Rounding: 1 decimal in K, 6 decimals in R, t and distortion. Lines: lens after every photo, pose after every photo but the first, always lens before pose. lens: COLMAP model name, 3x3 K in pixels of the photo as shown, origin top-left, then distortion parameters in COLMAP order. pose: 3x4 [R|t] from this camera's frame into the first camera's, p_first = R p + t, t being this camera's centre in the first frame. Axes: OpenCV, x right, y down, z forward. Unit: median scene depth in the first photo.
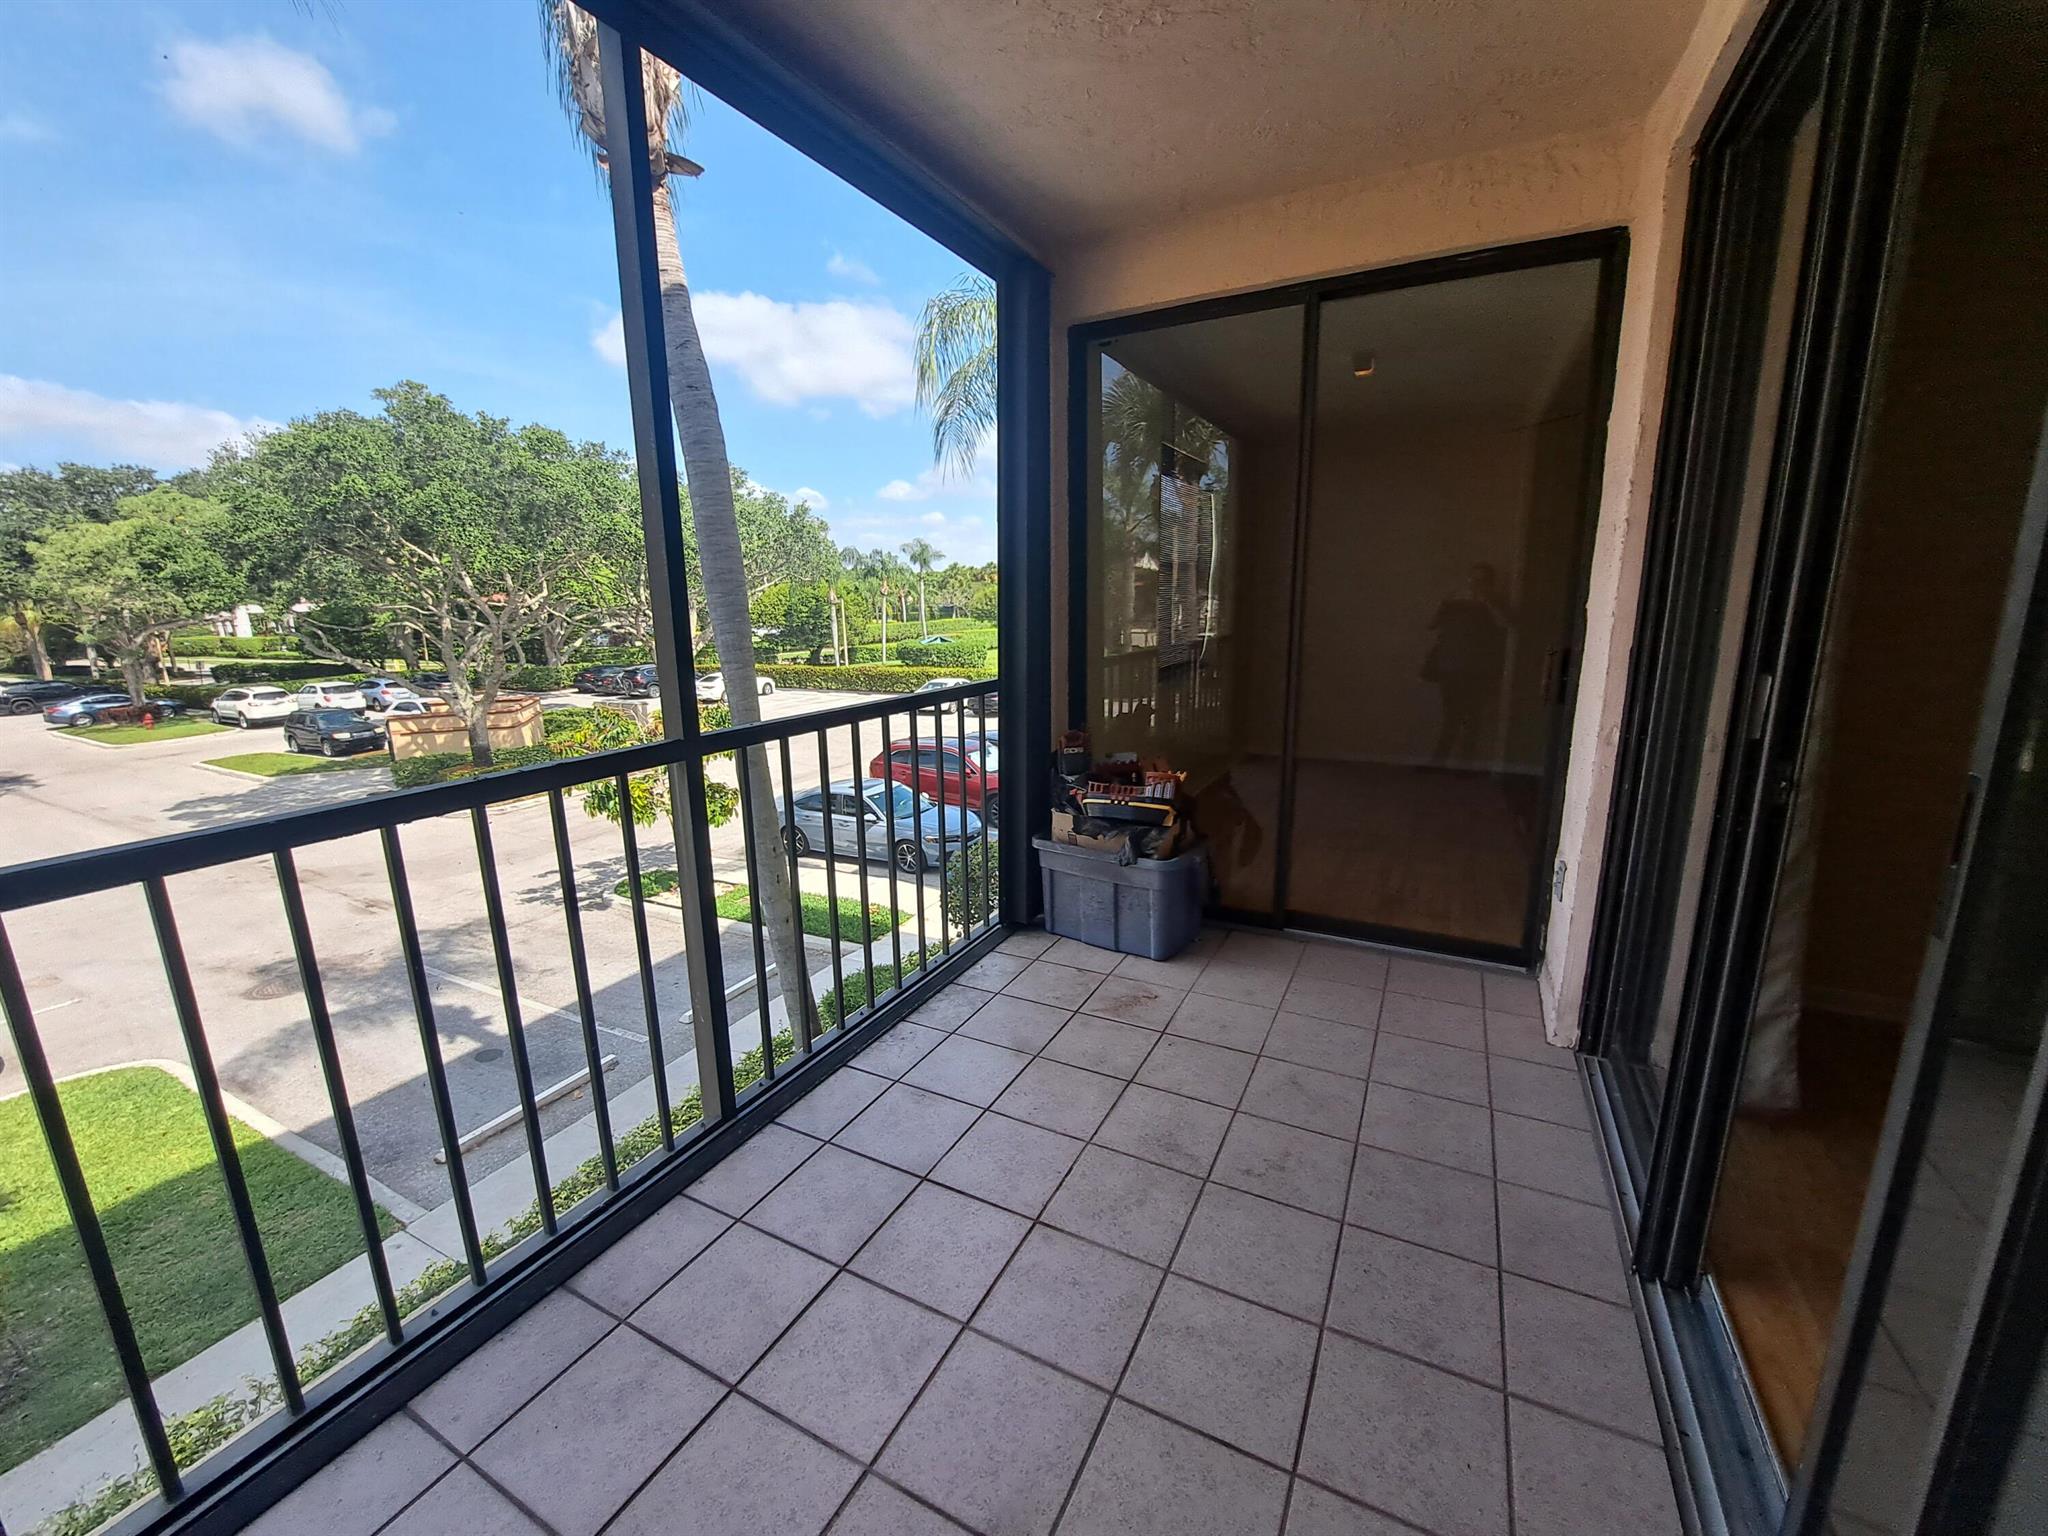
lens RADIAL K [[813.2, 0, 1030.4], [0, 813.2, 771.9], [0, 0, 1]] dist [-0.002054, -0.000197]
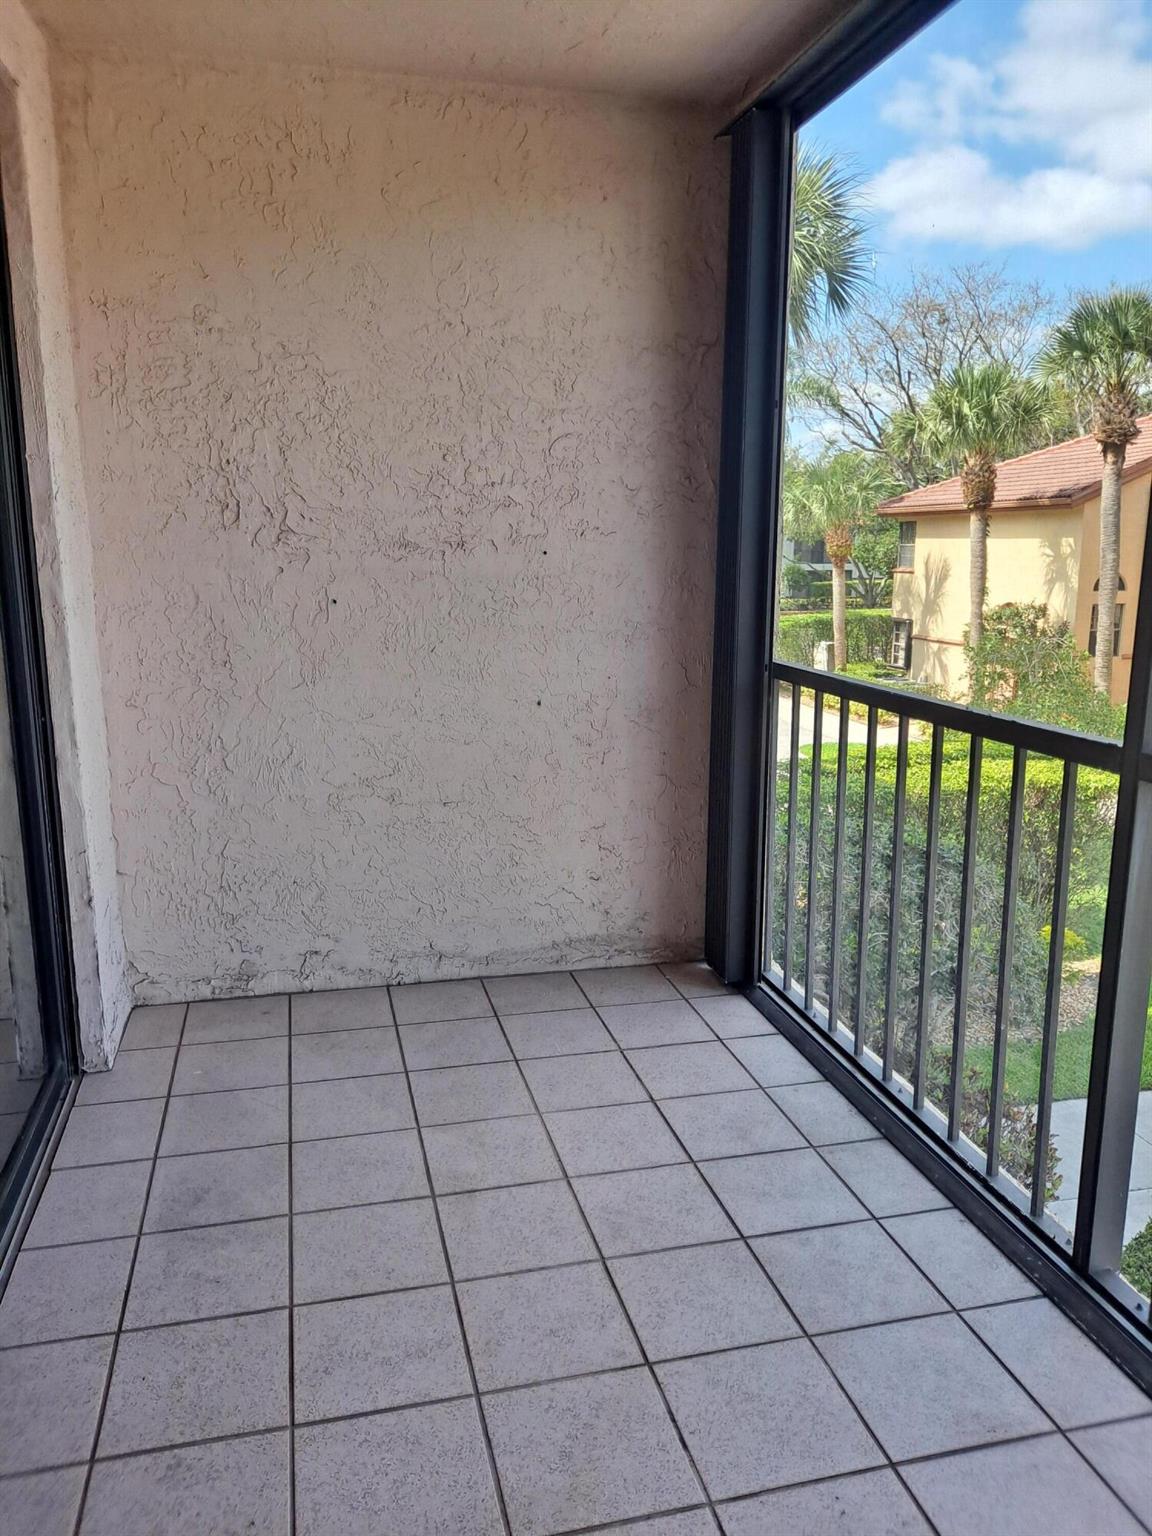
lens RADIAL K [[1127.6, 0, 576.0], [0, 1127.6, 768.0], [0, 0, 1]] dist [0.060190, -0.064905]
pose [[-0.751133, 0.151399, -0.642555, 0.748096], [-0.128730, 0.921069, 0.367505, -0.411908], [0.647478, 0.358761, -0.672356, 1.631811]]
